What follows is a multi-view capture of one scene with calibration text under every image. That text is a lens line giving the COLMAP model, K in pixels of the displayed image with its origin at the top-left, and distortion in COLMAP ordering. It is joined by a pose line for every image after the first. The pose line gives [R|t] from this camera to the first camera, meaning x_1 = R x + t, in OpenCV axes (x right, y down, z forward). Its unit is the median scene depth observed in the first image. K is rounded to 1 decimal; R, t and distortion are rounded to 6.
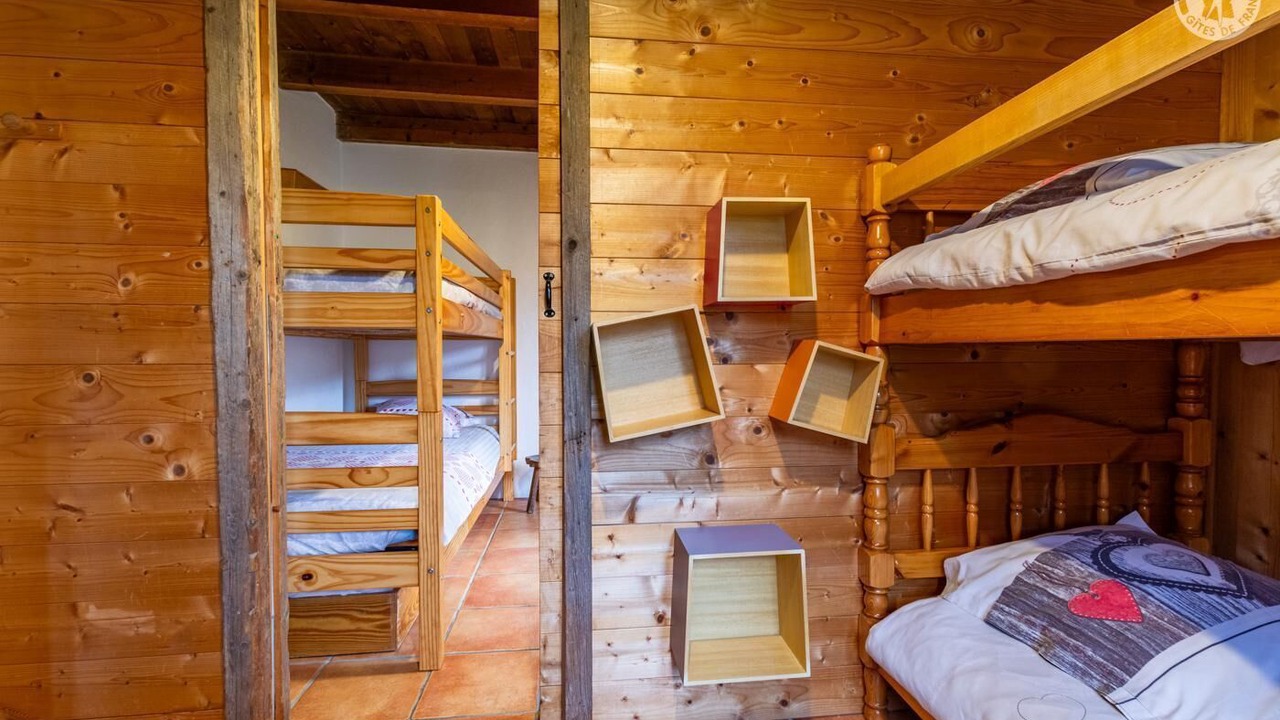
lens RADIAL K [[596.5, 0, 644.2], [0, 596.5, 367.4], [0, 0, 1]] dist [0.009672, -0.004860]
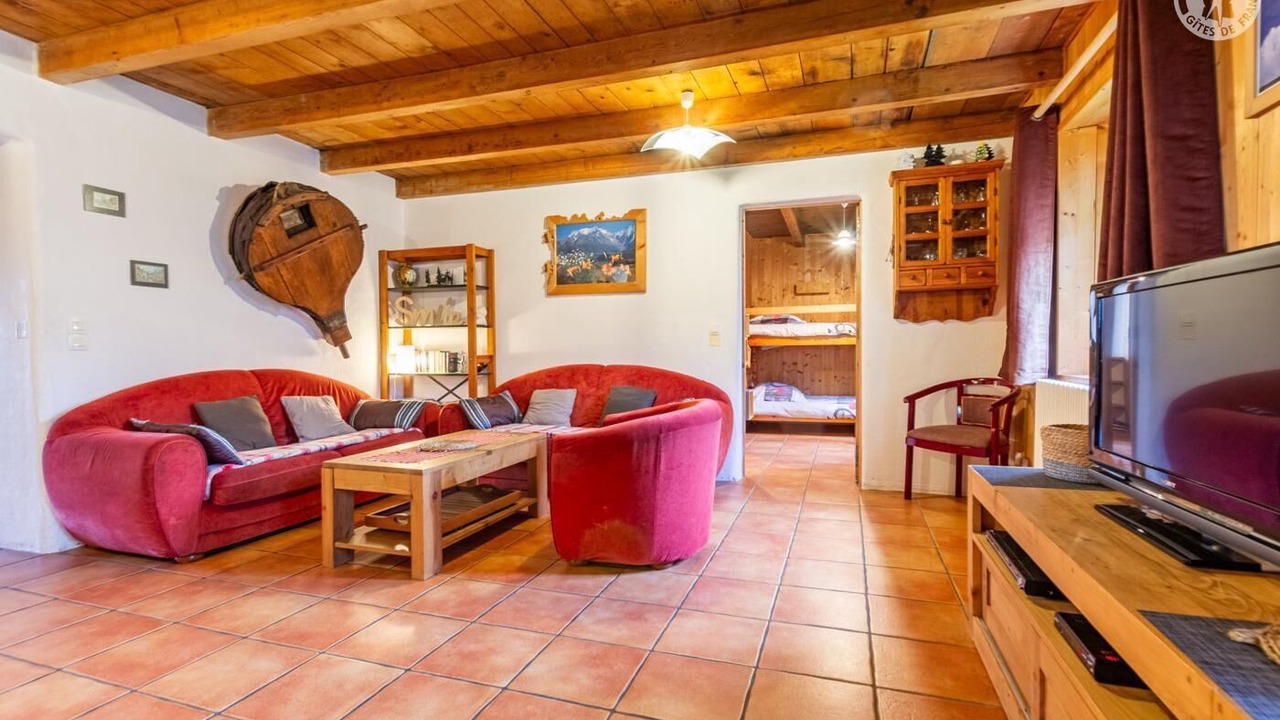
lens RADIAL K [[596.5, 0, 648.6], [0, 596.5, 360.1], [0, 0, 1]] dist [0.009672, -0.004860]
pose [[0.419953, -0.018478, 0.907358, -4.367287], [0.036732, 0.999320, 0.003350, 0.027716], [-0.906802, 0.031923, 0.420346, -0.246223]]
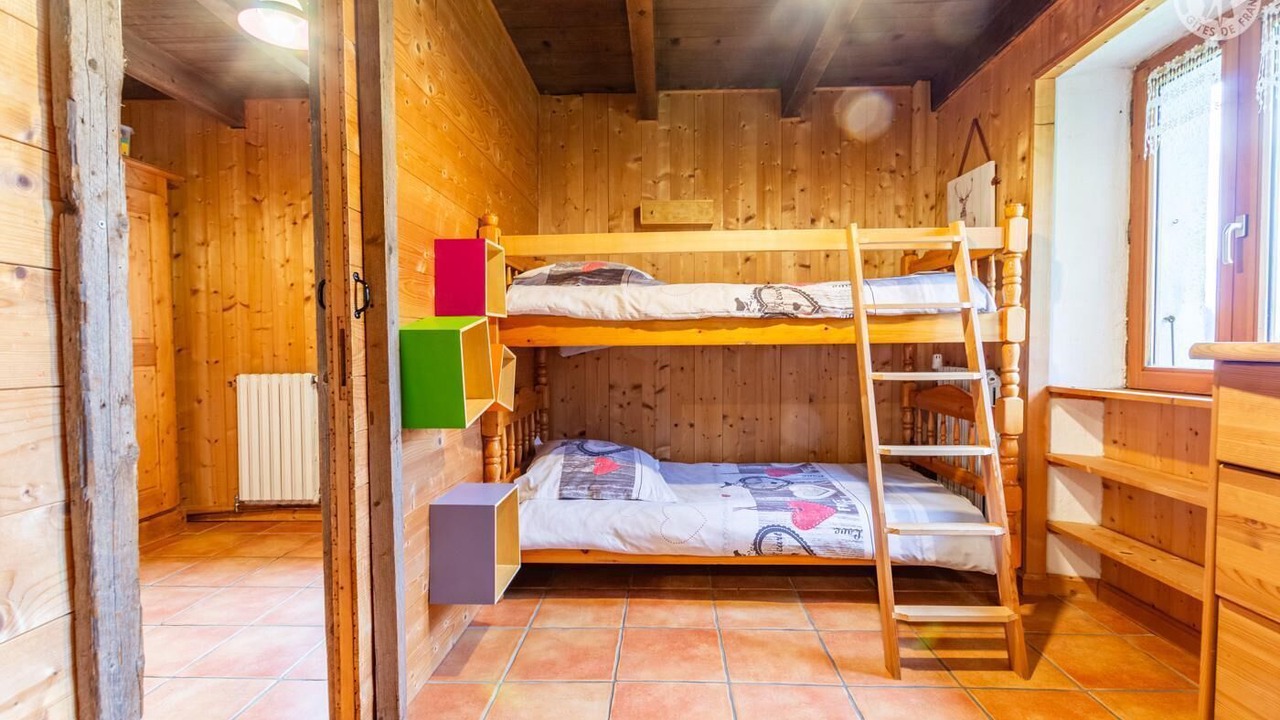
lens RADIAL K [[596.5, 0, 648.8], [0, 596.5, 367.7], [0, 0, 1]] dist [0.009672, -0.004860]
pose [[0.148690, -0.033945, 0.988301, -1.154389], [0.036565, 0.998916, 0.028809, -0.017654], [-0.988208, 0.031854, 0.149770, 0.438601]]
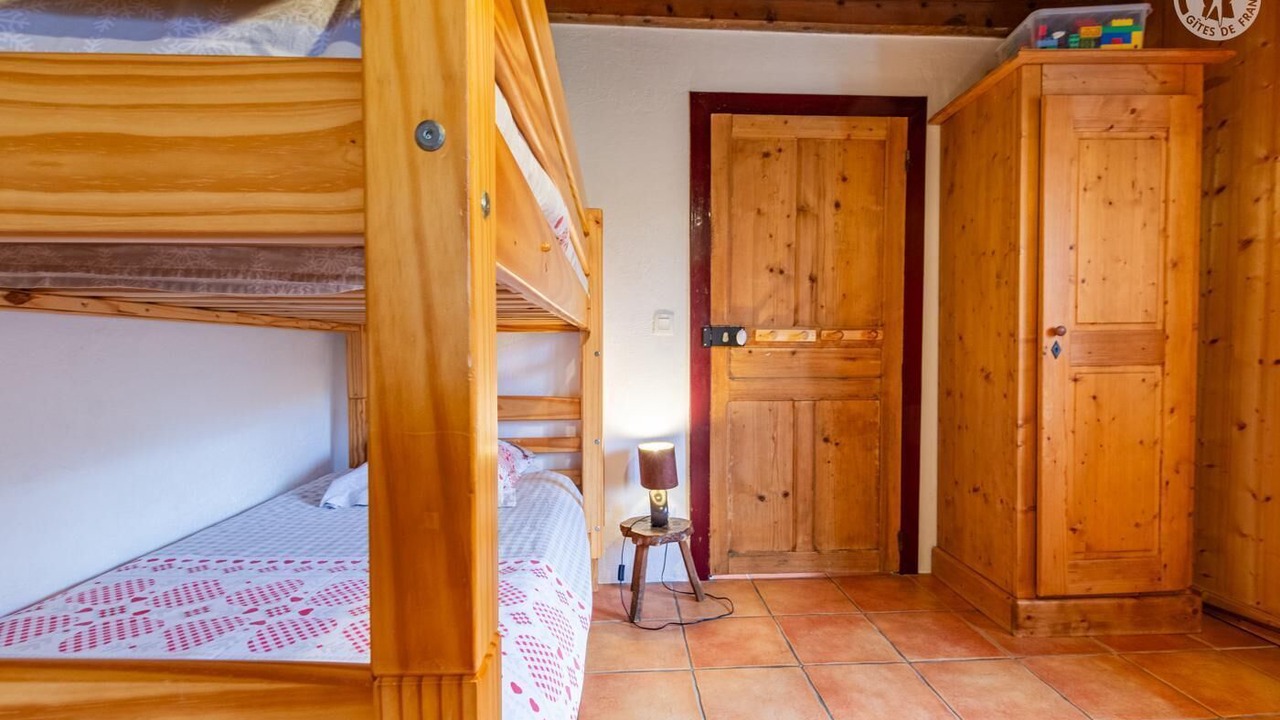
lens RADIAL K [[596.5, 0, 644.4], [0, 596.5, 369.0], [0, 0, 1]] dist [0.009672, -0.004860]
pose [[0.998182, -0.001635, -0.060246, -0.373546], [0.002091, 0.999970, 0.007507, -0.032316], [0.060232, -0.007619, 0.998155, 1.081076]]
